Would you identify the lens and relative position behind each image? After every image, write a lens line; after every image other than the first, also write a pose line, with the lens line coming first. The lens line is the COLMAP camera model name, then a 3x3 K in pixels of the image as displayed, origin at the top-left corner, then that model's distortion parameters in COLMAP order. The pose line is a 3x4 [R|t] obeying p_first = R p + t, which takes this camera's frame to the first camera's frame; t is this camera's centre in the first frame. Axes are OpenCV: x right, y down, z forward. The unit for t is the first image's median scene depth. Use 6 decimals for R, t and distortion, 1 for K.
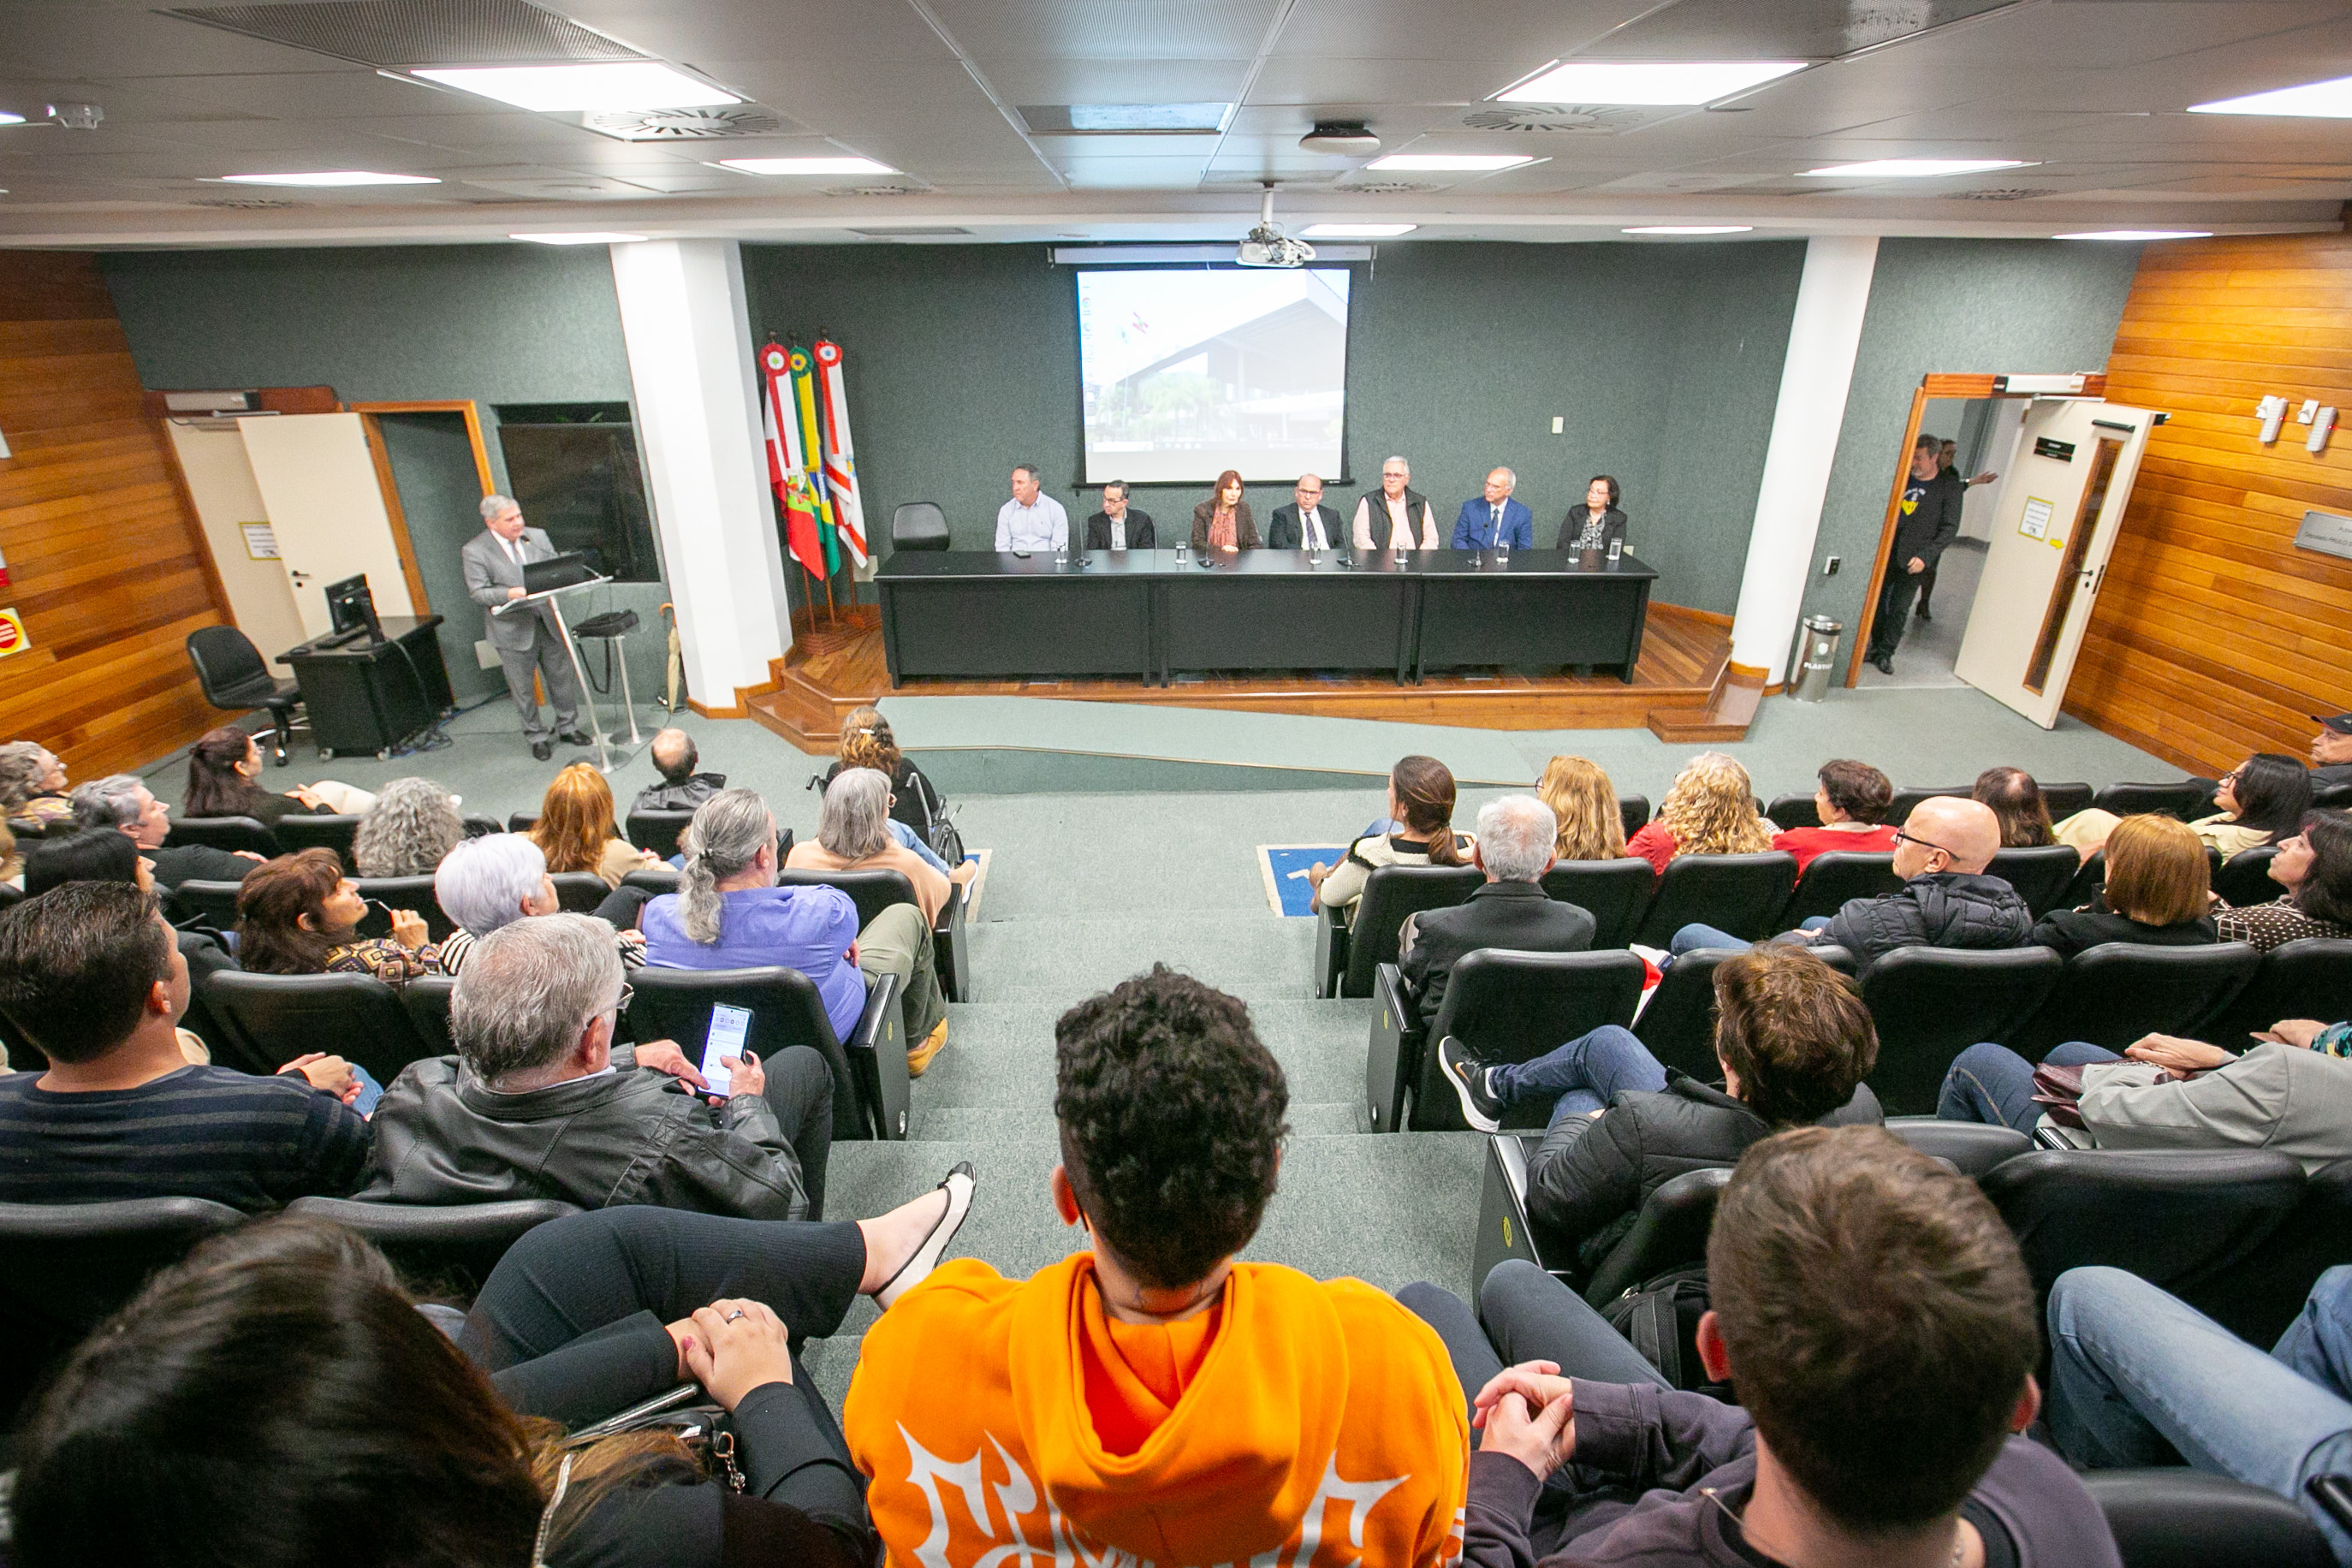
lens RADIAL K [[1114.1, 0, 1163.0], [0, 1114.1, 751.8], [0, 0, 1]] dist [-0.011022, 0.003221]
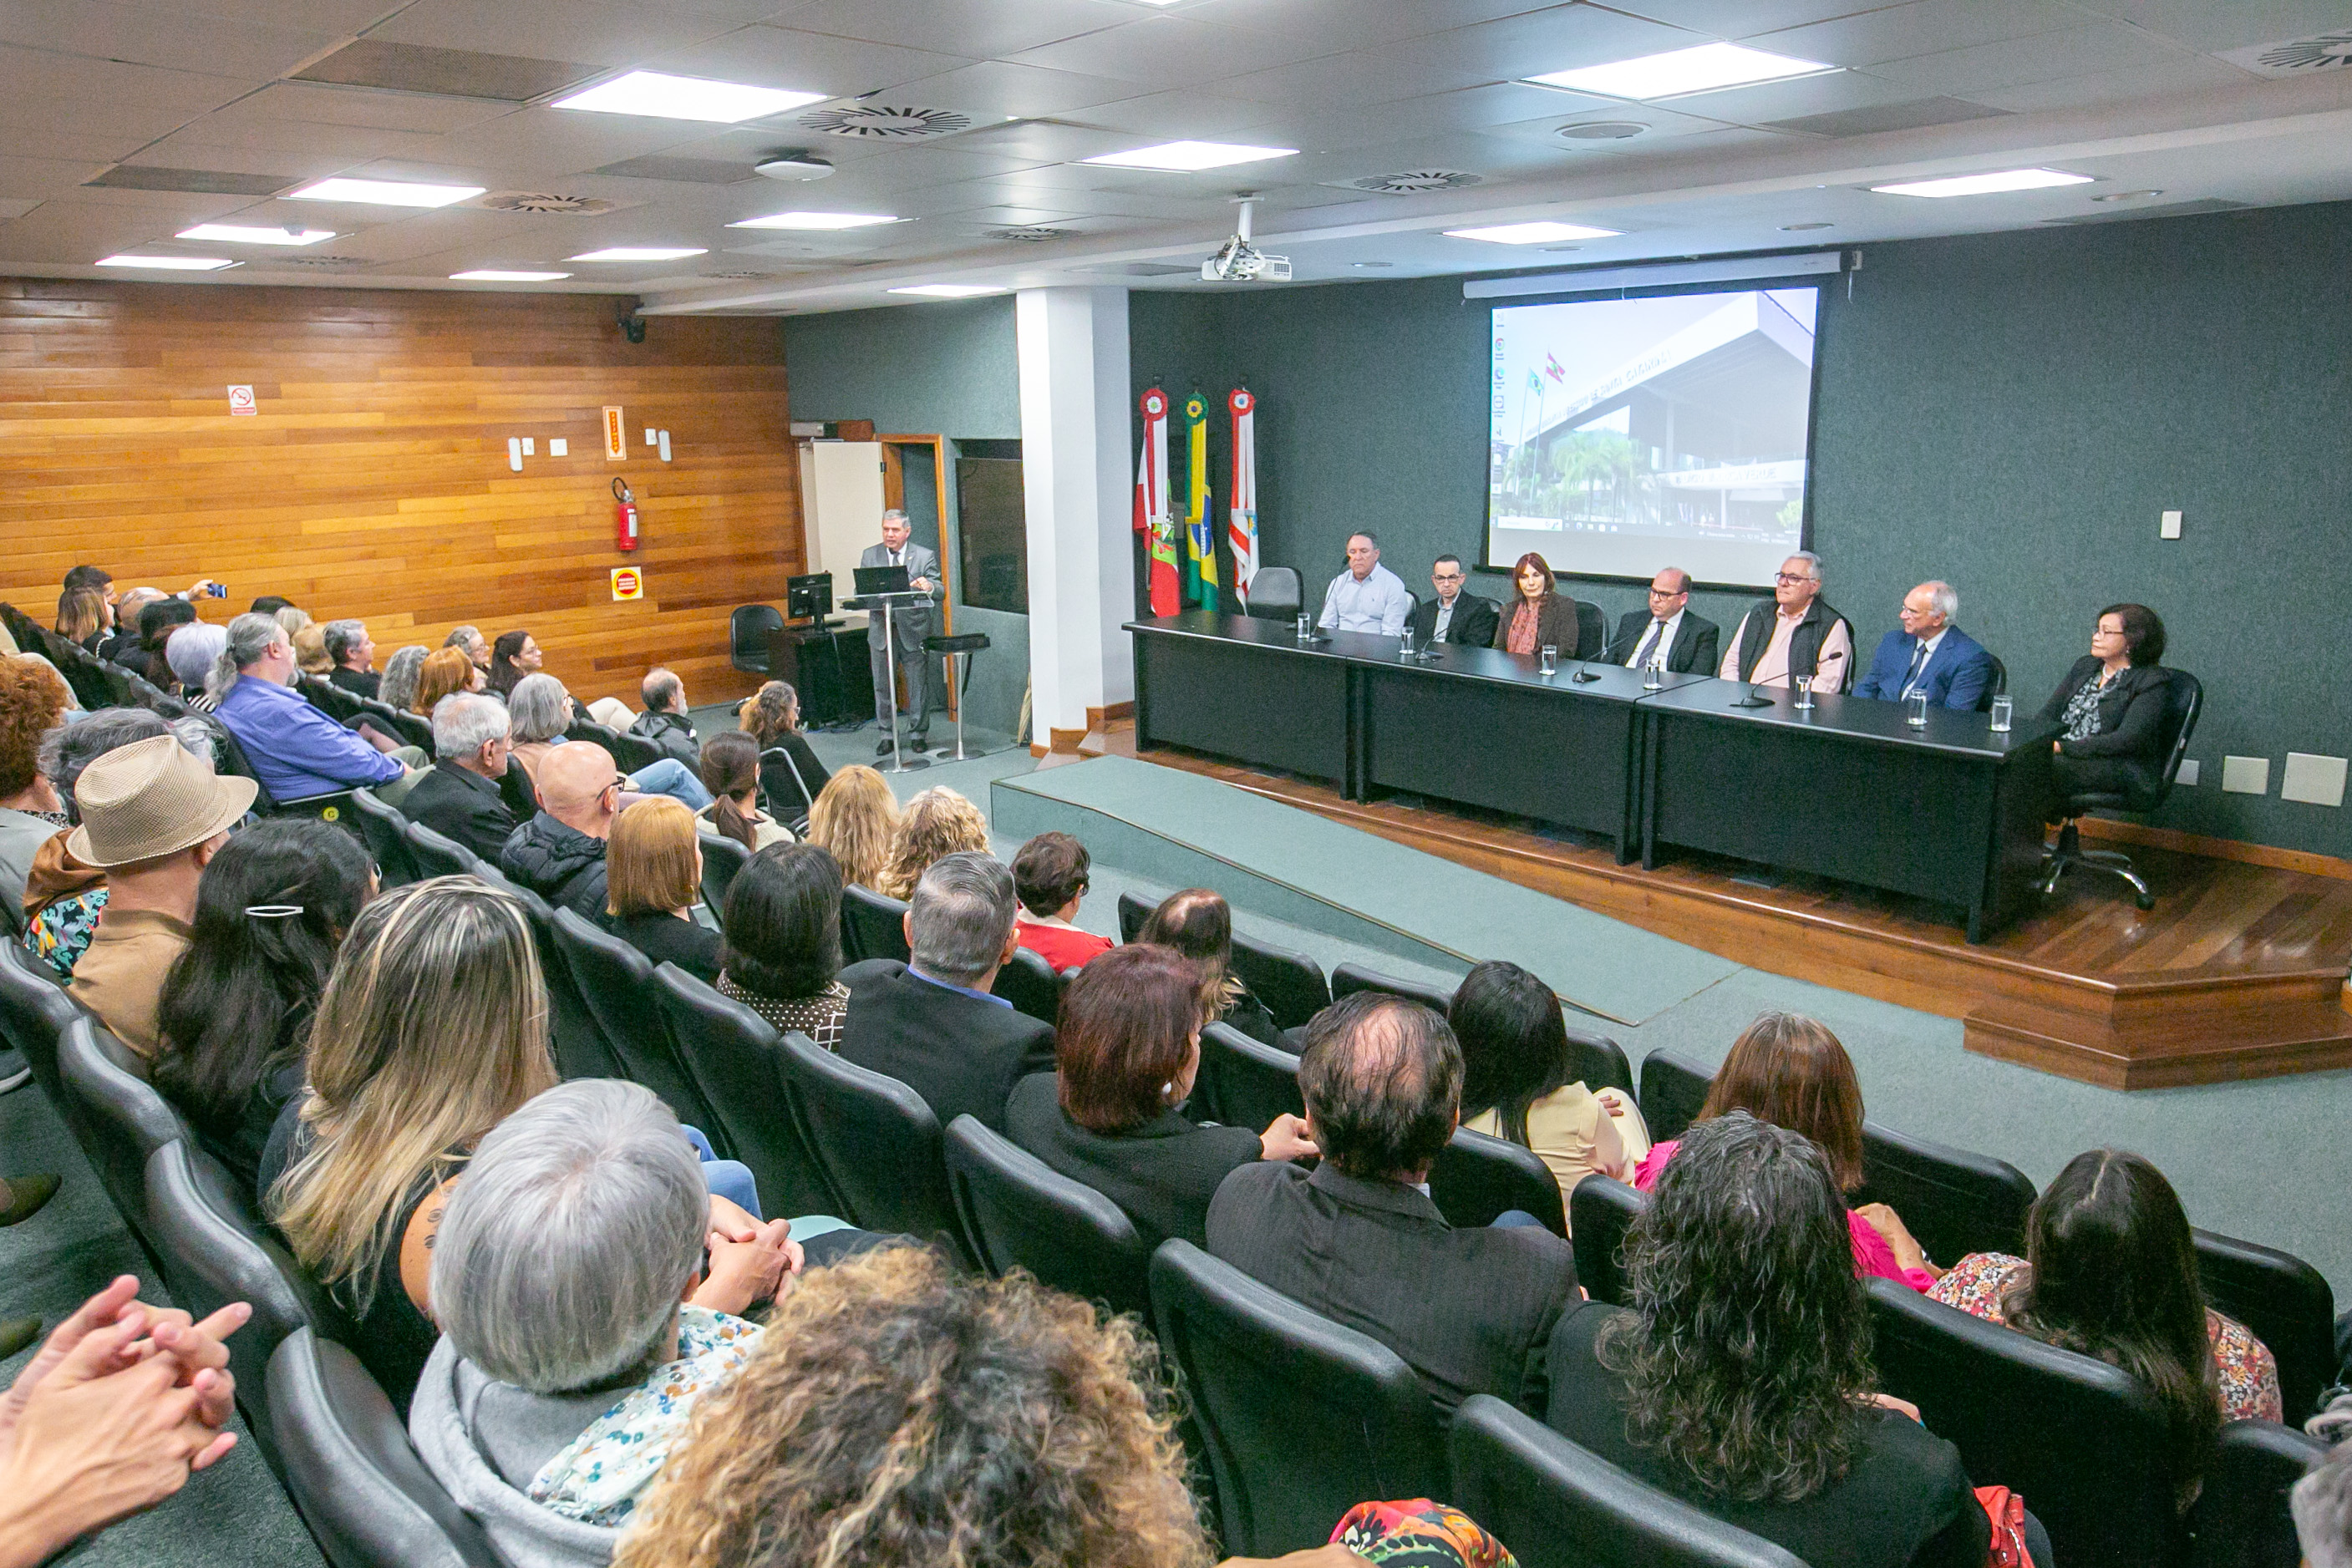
lens RADIAL K [[1627.4, 0, 1152.1], [0, 1627.4, 751.7], [0, 0, 1]] dist [-0.000625, 0.031493]
pose [[0.668492, 0.161077, -0.726067, 0.671942], [-0.281371, 0.958476, -0.046422, 0.001601], [0.688440, 0.235327, 0.686055, 0.095324]]
